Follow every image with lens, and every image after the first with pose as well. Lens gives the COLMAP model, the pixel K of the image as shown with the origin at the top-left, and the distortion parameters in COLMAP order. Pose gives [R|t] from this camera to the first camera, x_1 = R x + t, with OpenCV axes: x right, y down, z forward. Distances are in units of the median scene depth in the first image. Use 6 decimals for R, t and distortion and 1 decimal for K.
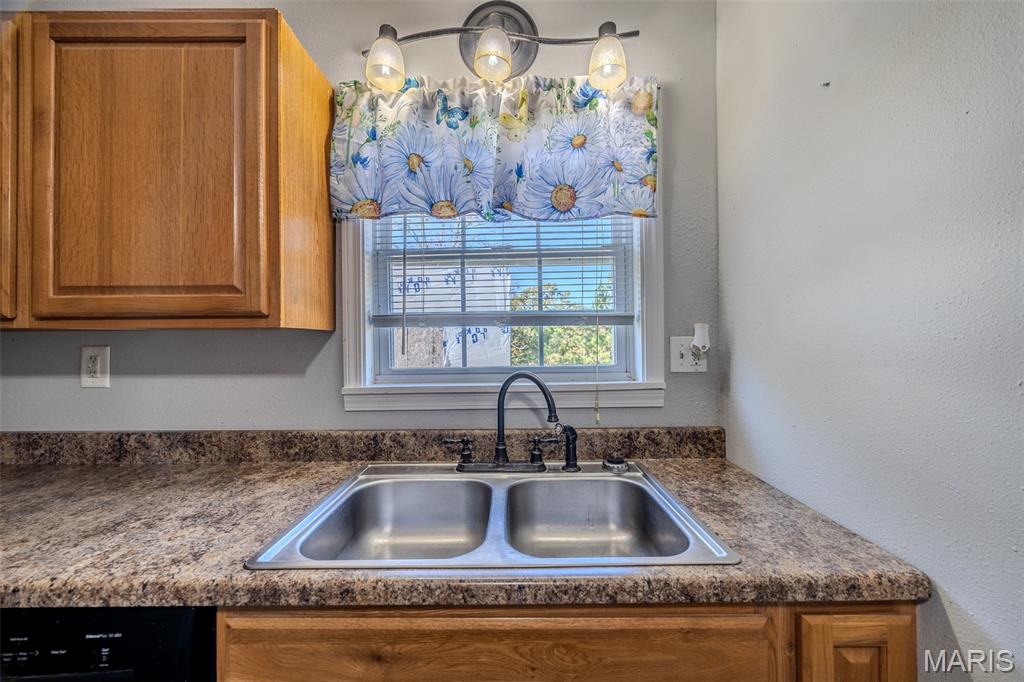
lens RADIAL K [[399.0, 0, 511.0], [0, 399.0, 338.6], [0, 0, 1]] dist [-0.001335, -0.000242]
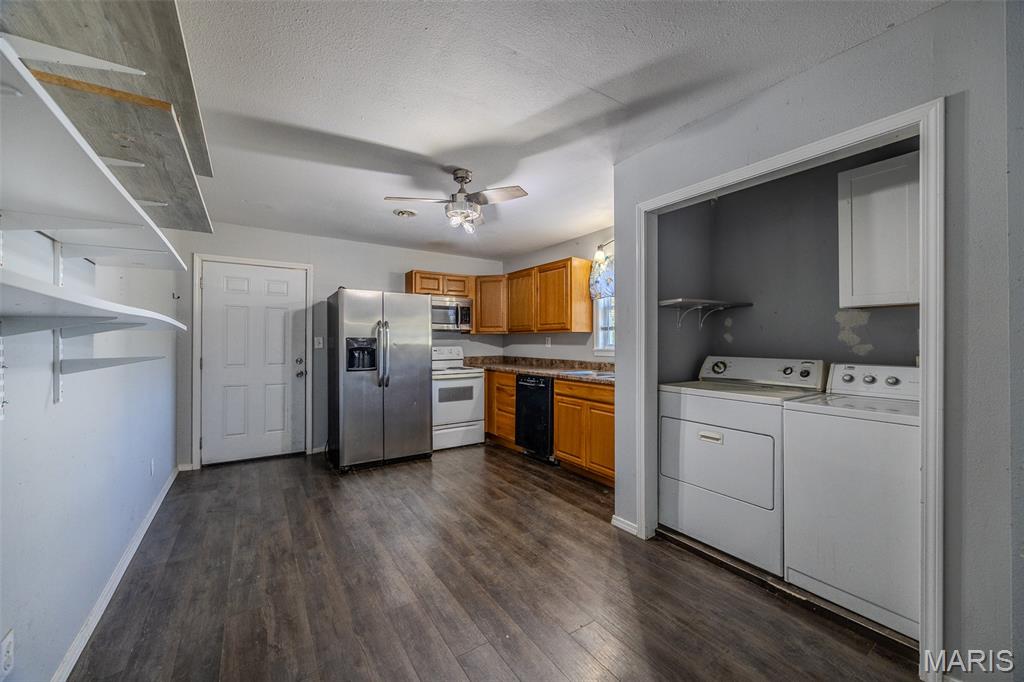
lens RADIAL K [[399.0, 0, 512.8], [0, 399.0, 343.0], [0, 0, 1]] dist [-0.001335, -0.000242]
pose [[0.554374, 0.008489, -0.832224, 2.077045], [0.003769, 0.999912, 0.012711, 0.027055], [0.832259, -0.010183, 0.554294, -1.502758]]
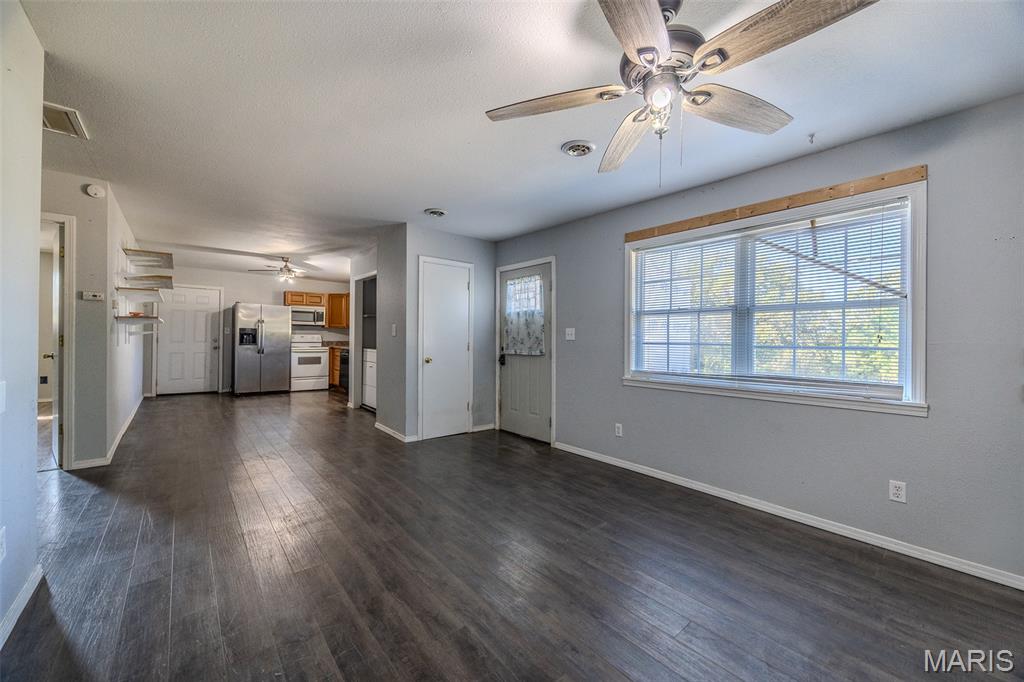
lens RADIAL K [[399.0, 0, 517.5], [0, 399.0, 339.3], [0, 0, 1]] dist [-0.001335, -0.000242]
pose [[0.648839, 0.017845, -0.760716, 7.603430], [-0.012421, 0.999840, 0.012860, 0.073410], [0.760824, 0.001105, 0.648957, -1.604795]]
